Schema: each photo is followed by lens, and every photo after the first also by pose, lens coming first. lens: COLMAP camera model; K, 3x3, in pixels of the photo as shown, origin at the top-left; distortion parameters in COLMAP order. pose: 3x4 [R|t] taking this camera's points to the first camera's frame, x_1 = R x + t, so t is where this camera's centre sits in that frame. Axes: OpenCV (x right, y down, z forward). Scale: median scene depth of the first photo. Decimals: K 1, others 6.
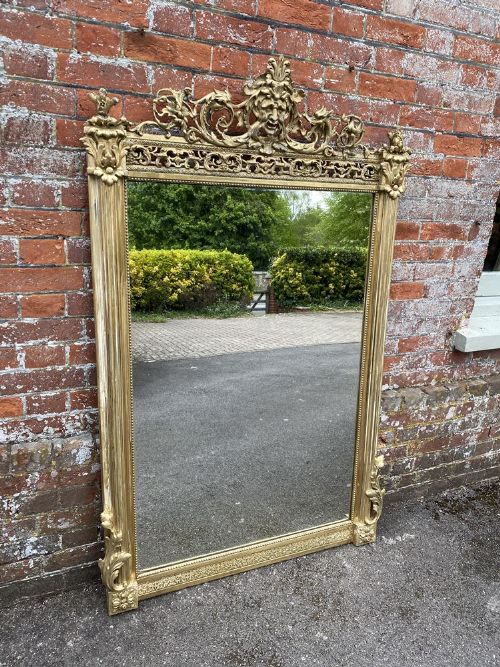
lens RADIAL K [[499.2, 0, 221.7], [0, 499.2, 321.8], [0, 0, 1]] dist [0.007303, -0.003829]
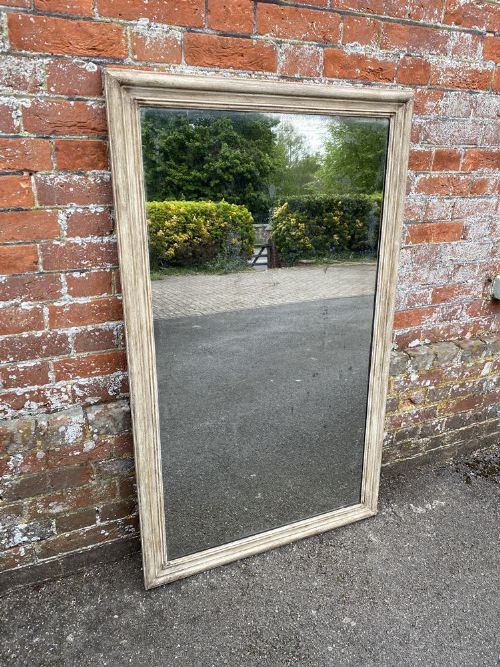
lens RADIAL K [[483.4, 0, 232.0], [0, 483.4, 325.3], [0, 0, 1]] dist [0.006750, 0.000114]
pose [[0.999721, -0.023595, 0.000693, 0.001290], [0.023371, 0.993500, 0.111403, -0.003656], [-0.003317, -0.111356, 0.993775, 0.151253]]
